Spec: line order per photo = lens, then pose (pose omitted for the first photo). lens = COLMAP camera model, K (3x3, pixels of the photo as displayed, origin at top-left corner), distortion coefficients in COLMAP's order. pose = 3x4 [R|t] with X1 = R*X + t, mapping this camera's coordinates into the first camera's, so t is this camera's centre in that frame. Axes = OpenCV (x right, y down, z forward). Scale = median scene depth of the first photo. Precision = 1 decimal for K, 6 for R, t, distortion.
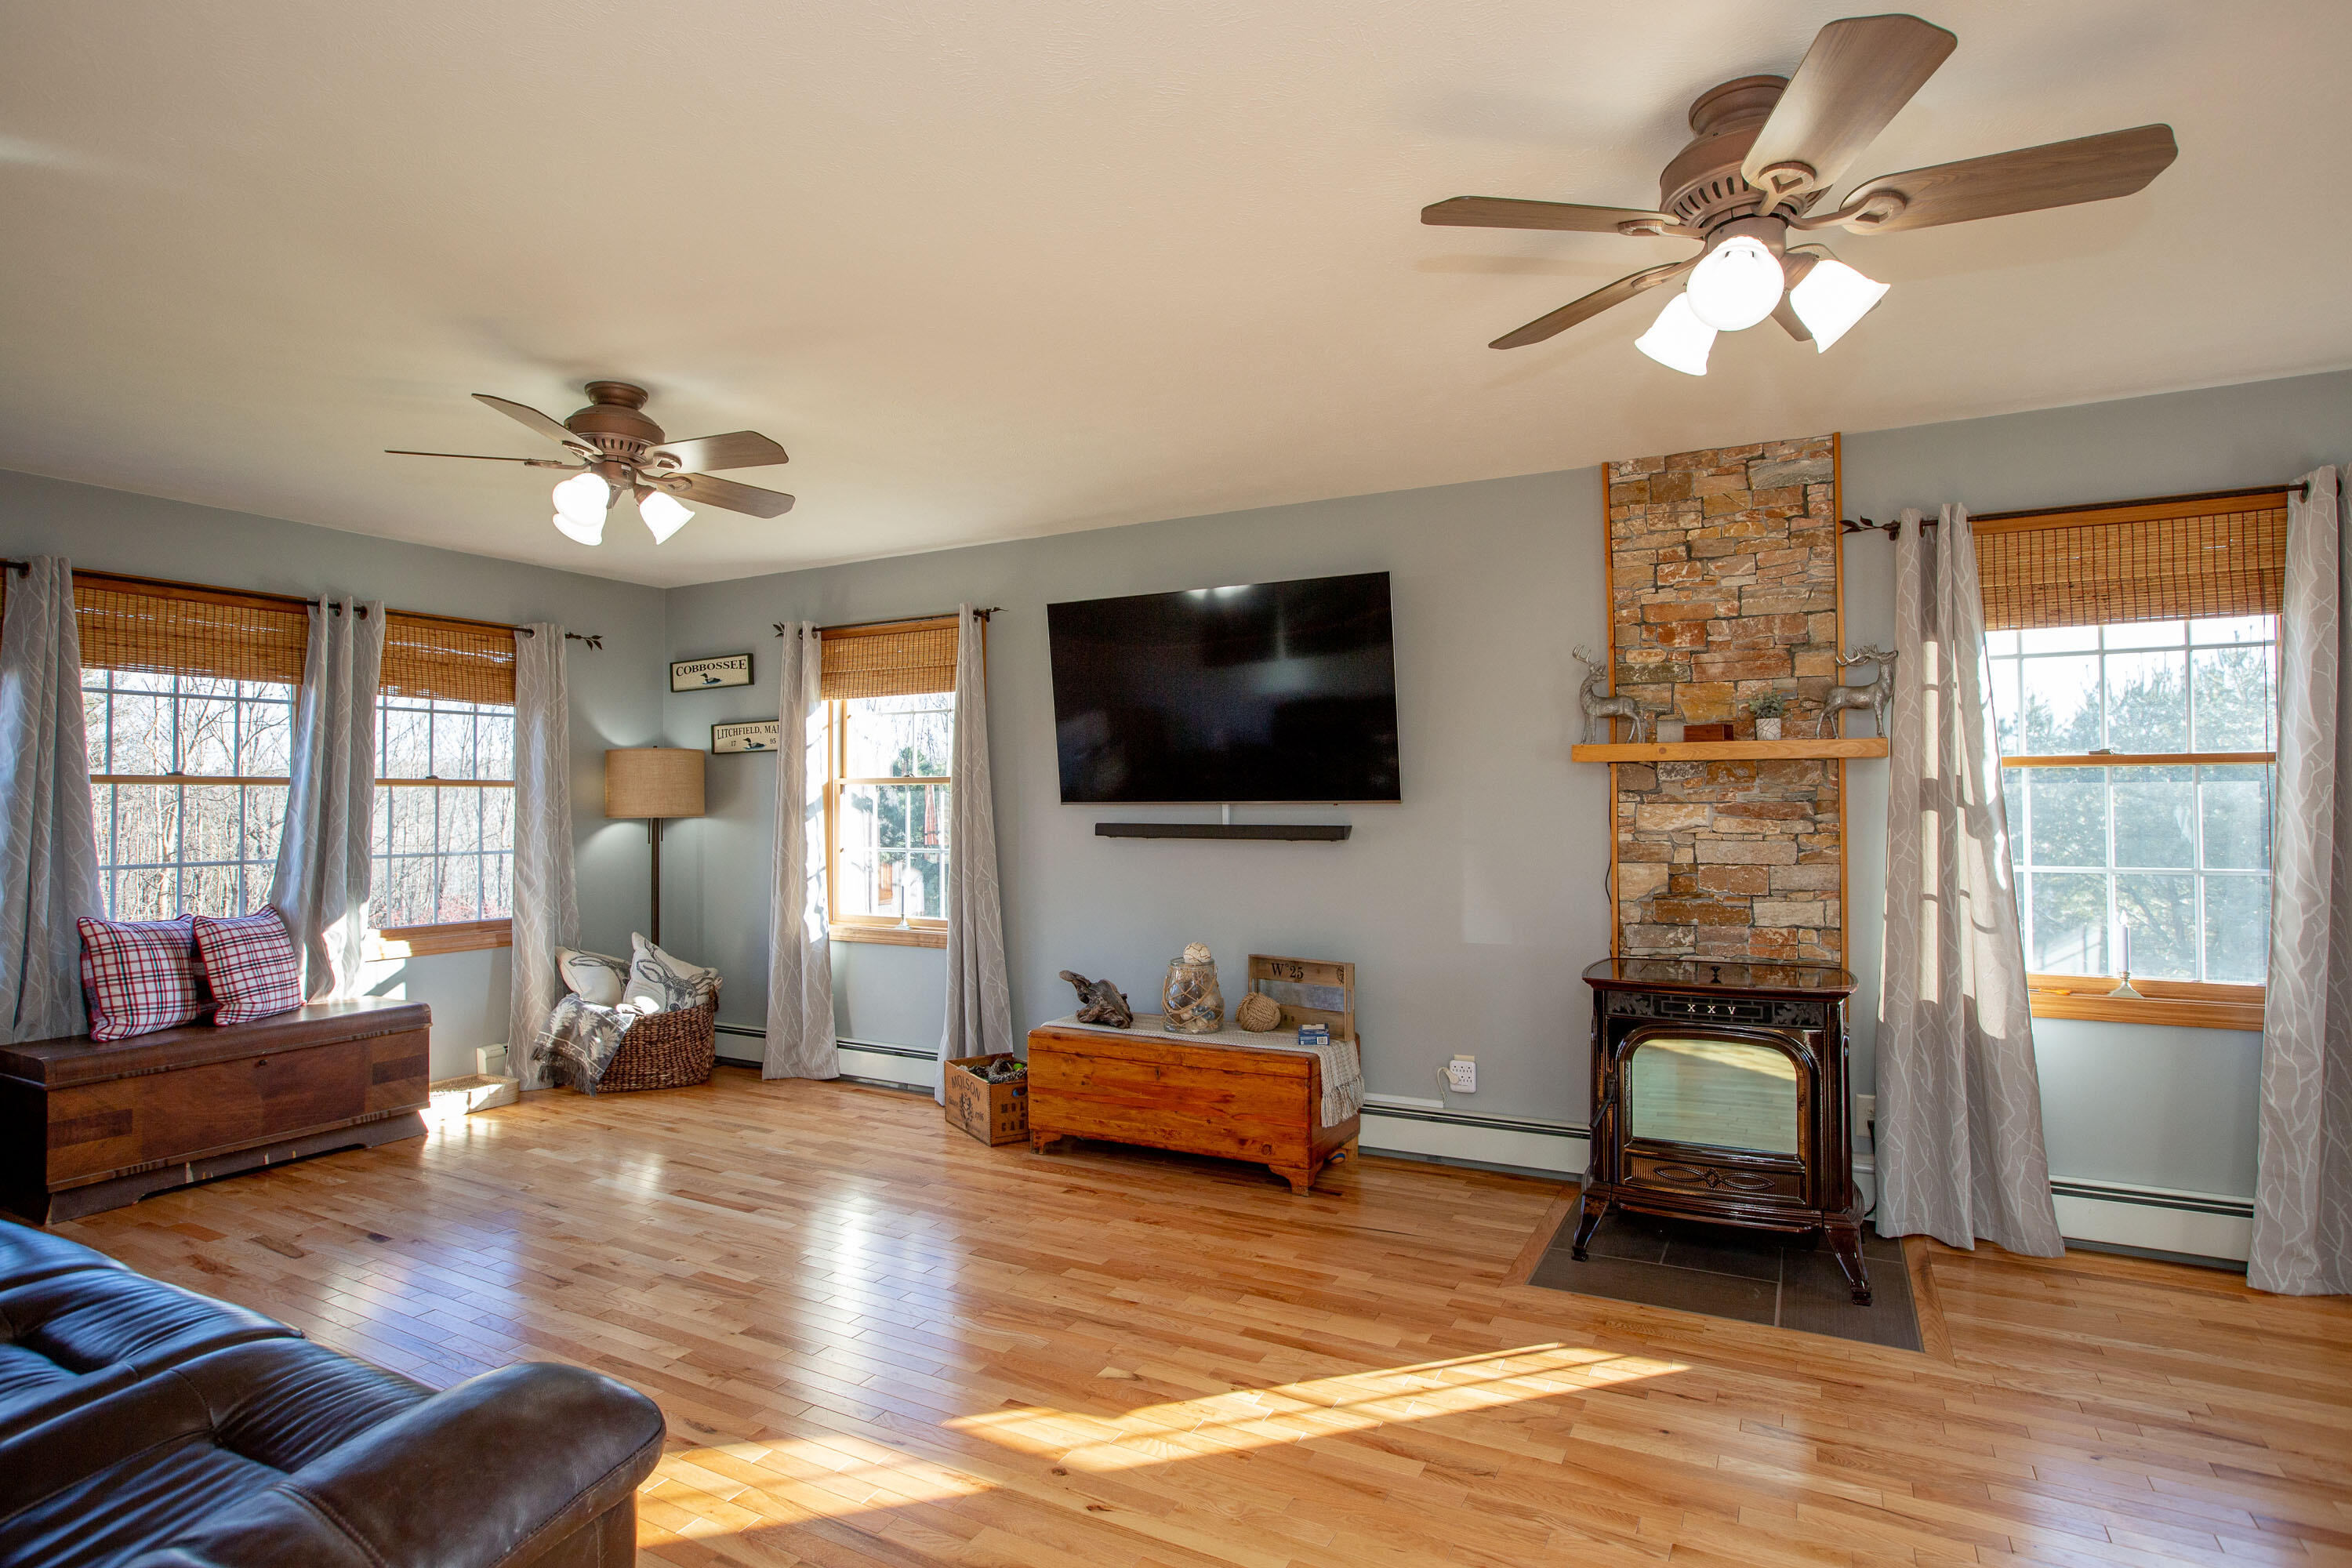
lens RADIAL K [[1200.7, 0, 1169.3], [0, 1200.7, 774.1], [0, 0, 1]] dist [-0.002732, -0.000634]
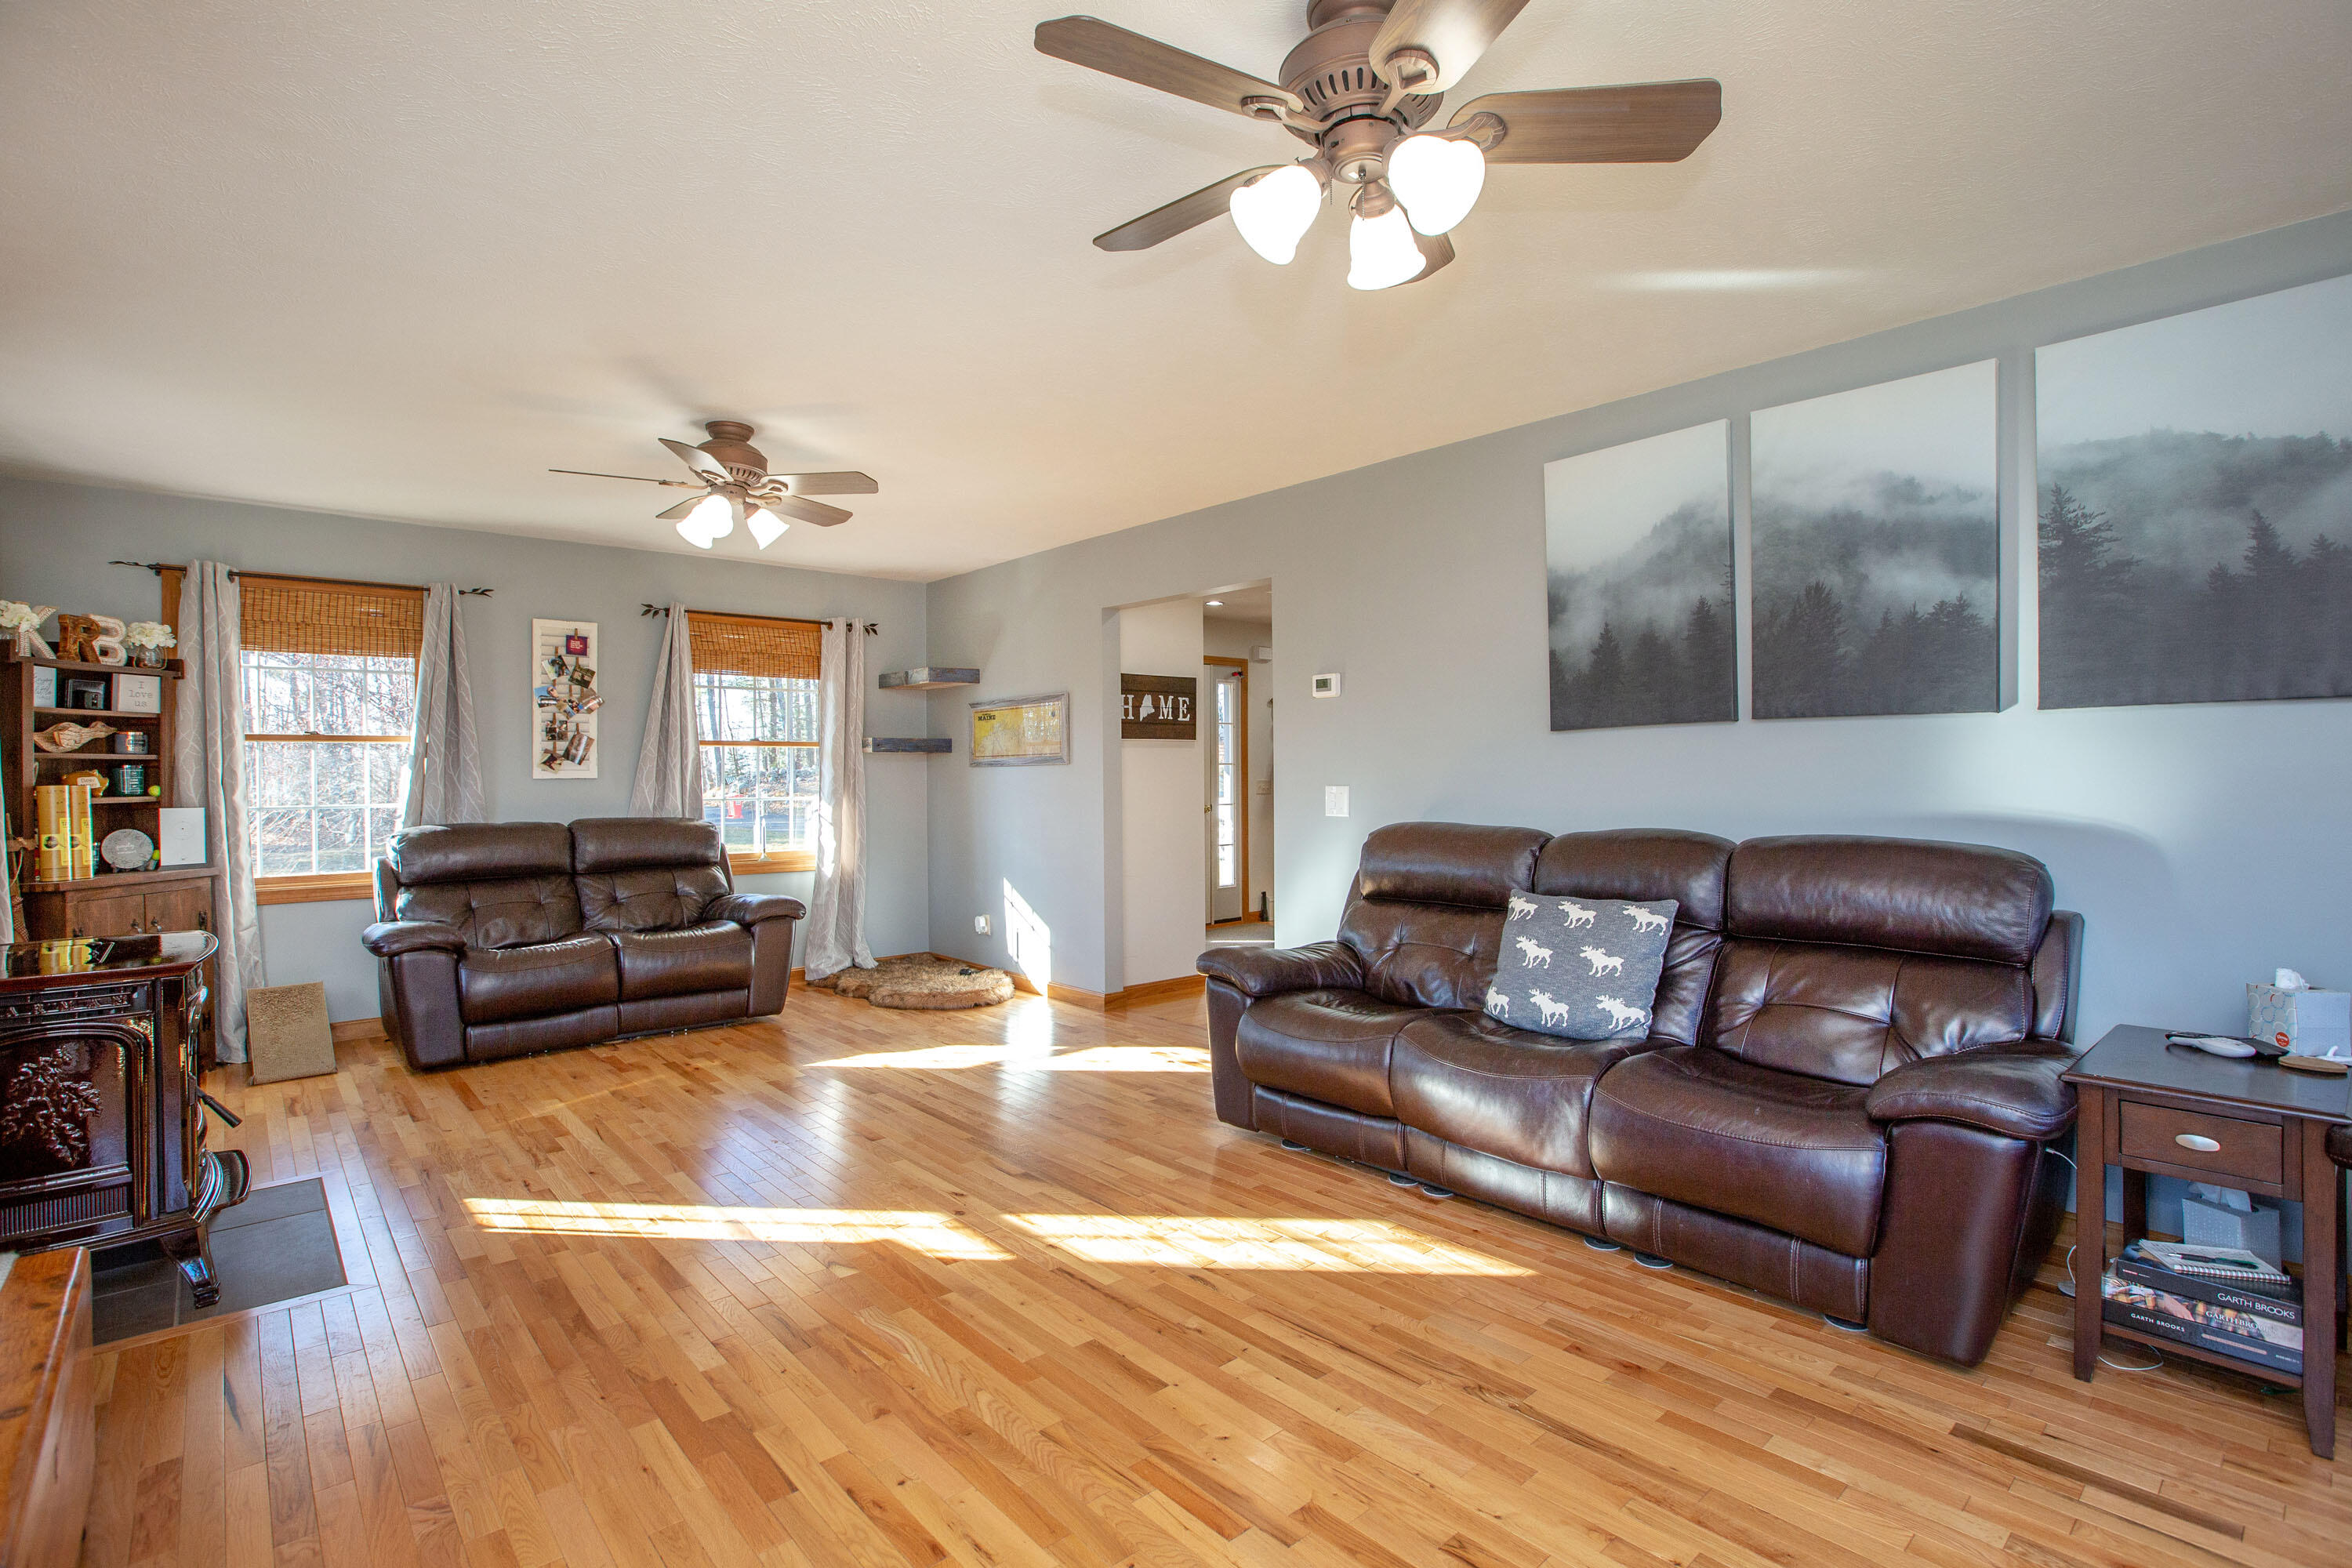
lens RADIAL K [[1112.0, 0, 1180.0], [0, 1112.0, 782.0], [0, 0, 1]] dist [-0.030596, 0.000301]
pose [[-0.936969, 0.009115, 0.349294, -0.472847], [0.003140, 0.999839, -0.017668, 0.053867], [-0.349398, -0.015458, -0.936847, 1.269095]]
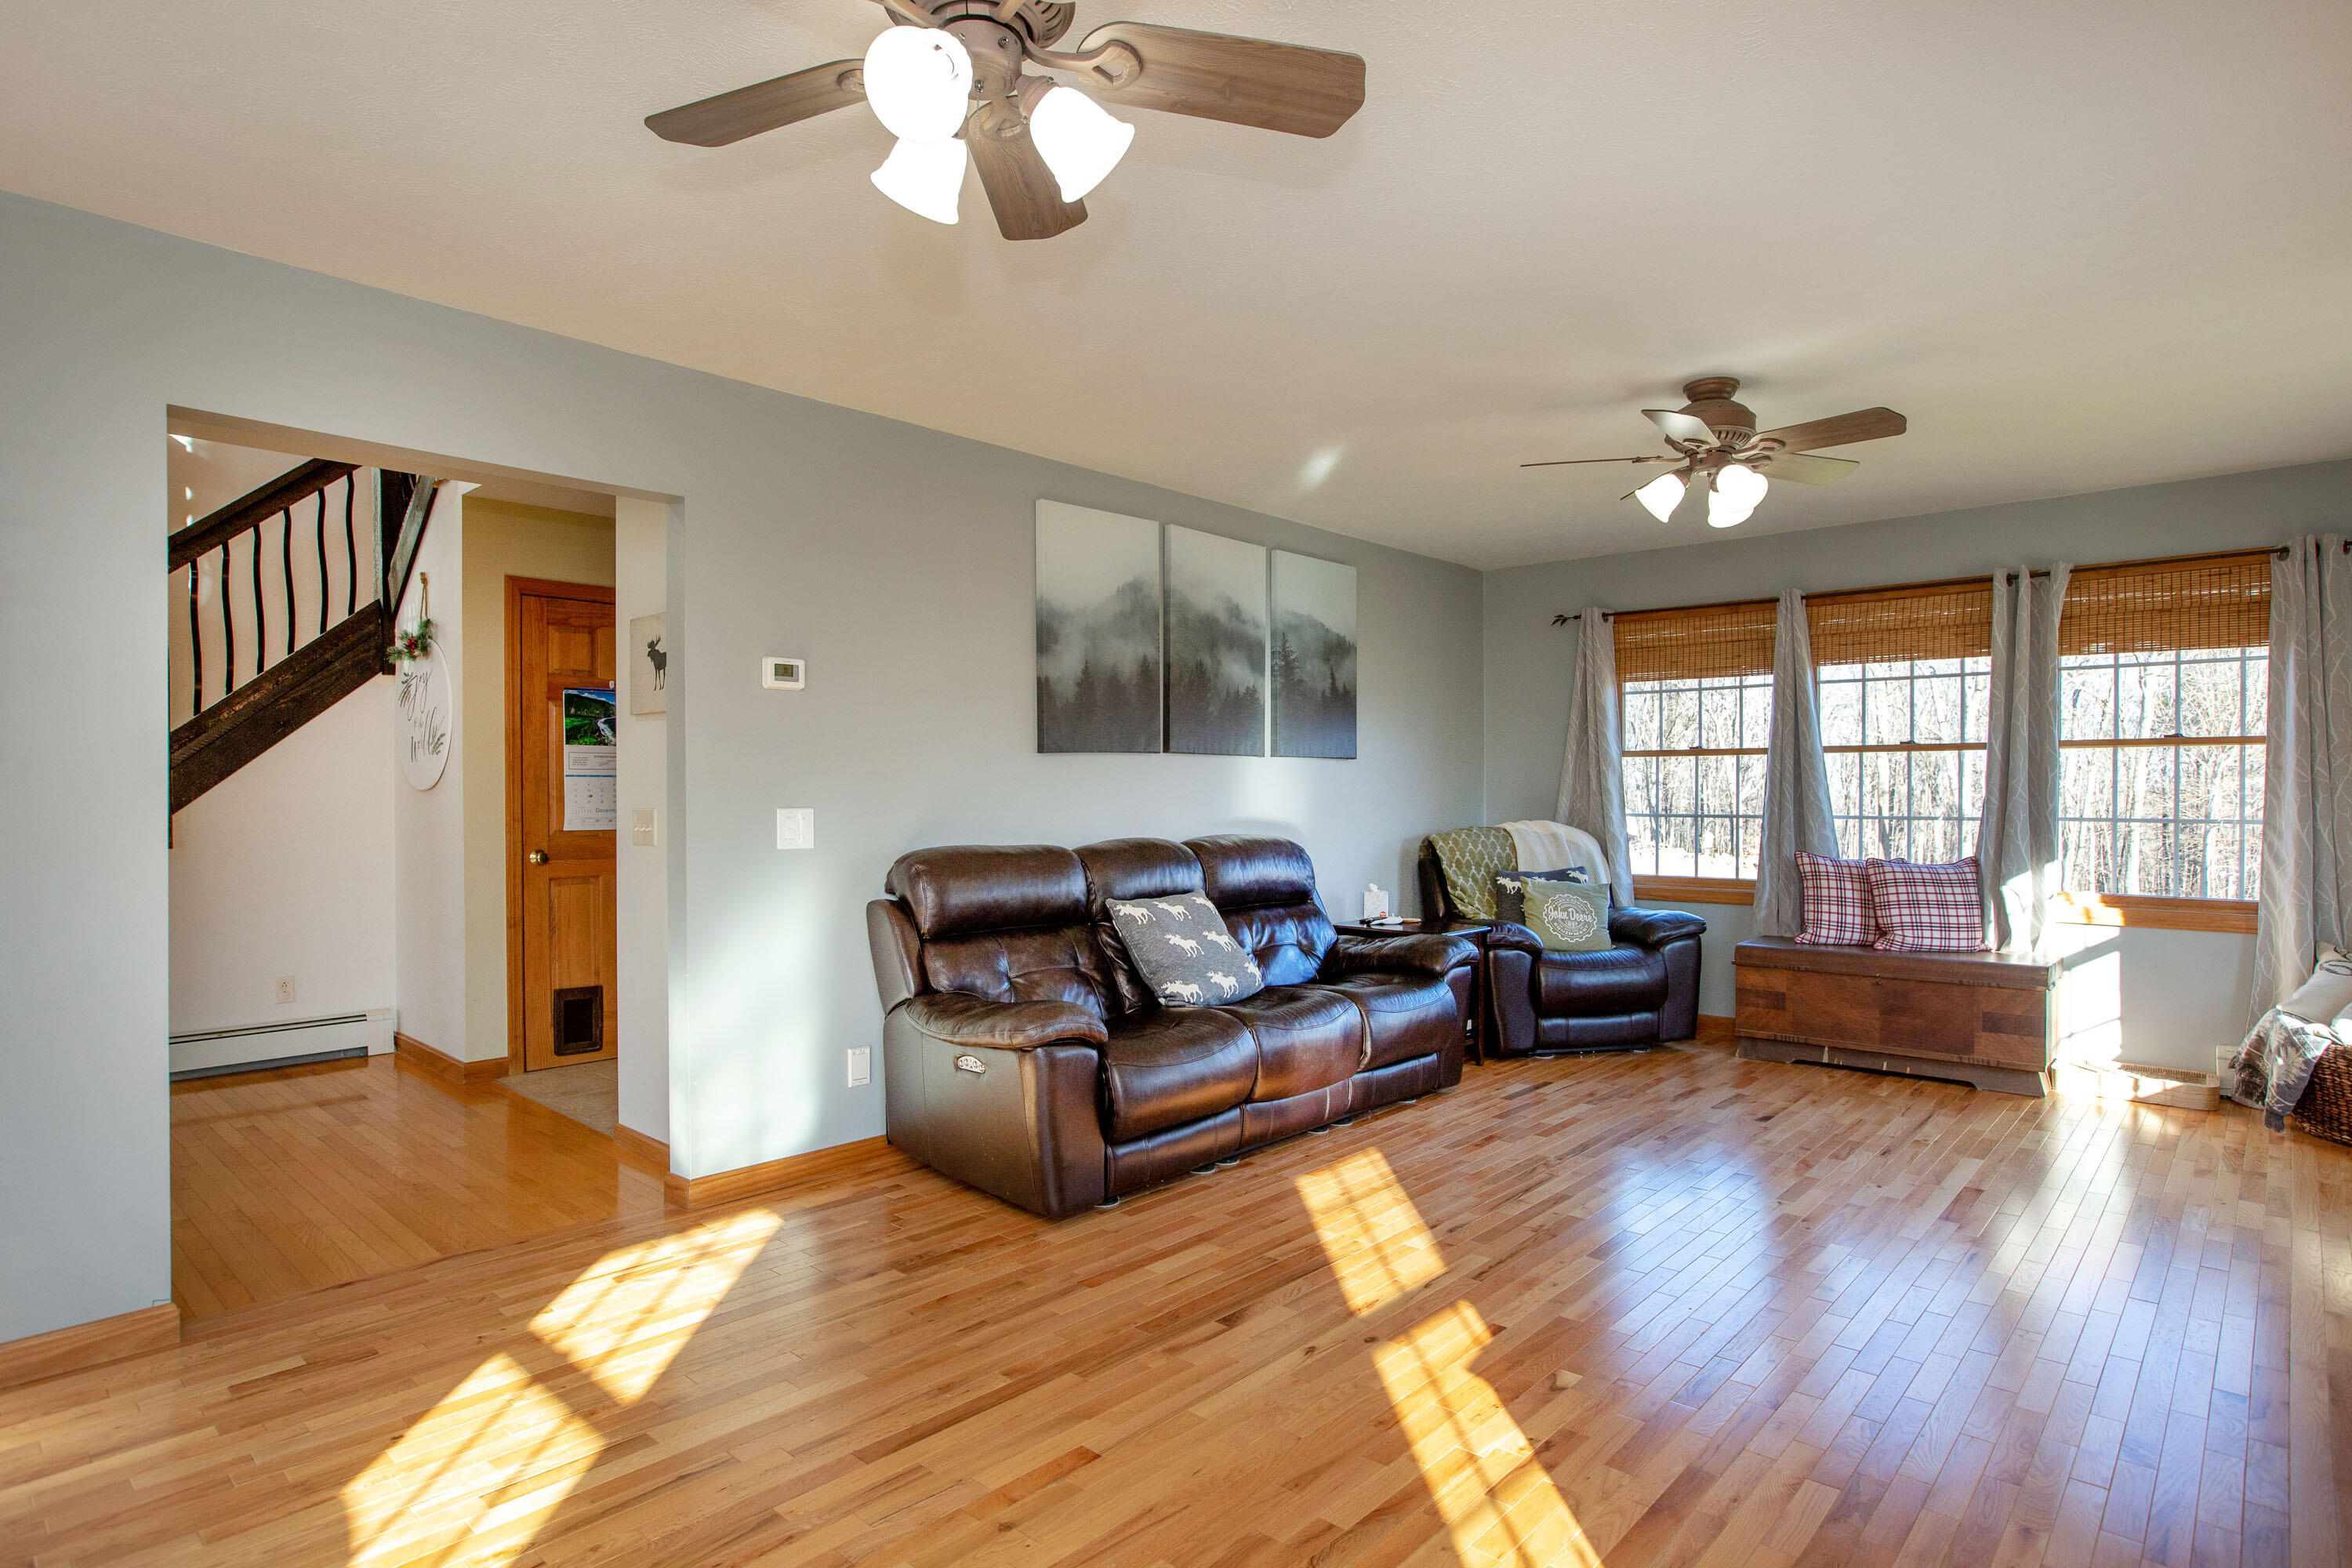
lens RADIAL K [[1260.0, 0, 1176.5], [0, 1260.0, 807.9], [0, 0, 1]] dist [-0.024670, 0.000054]
pose [[-0.245446, 0.018465, -0.969234, 0.647648], [0.026510, 0.999573, 0.012330, 0.033966], [0.969048, -0.022668, -0.245831, 0.663469]]
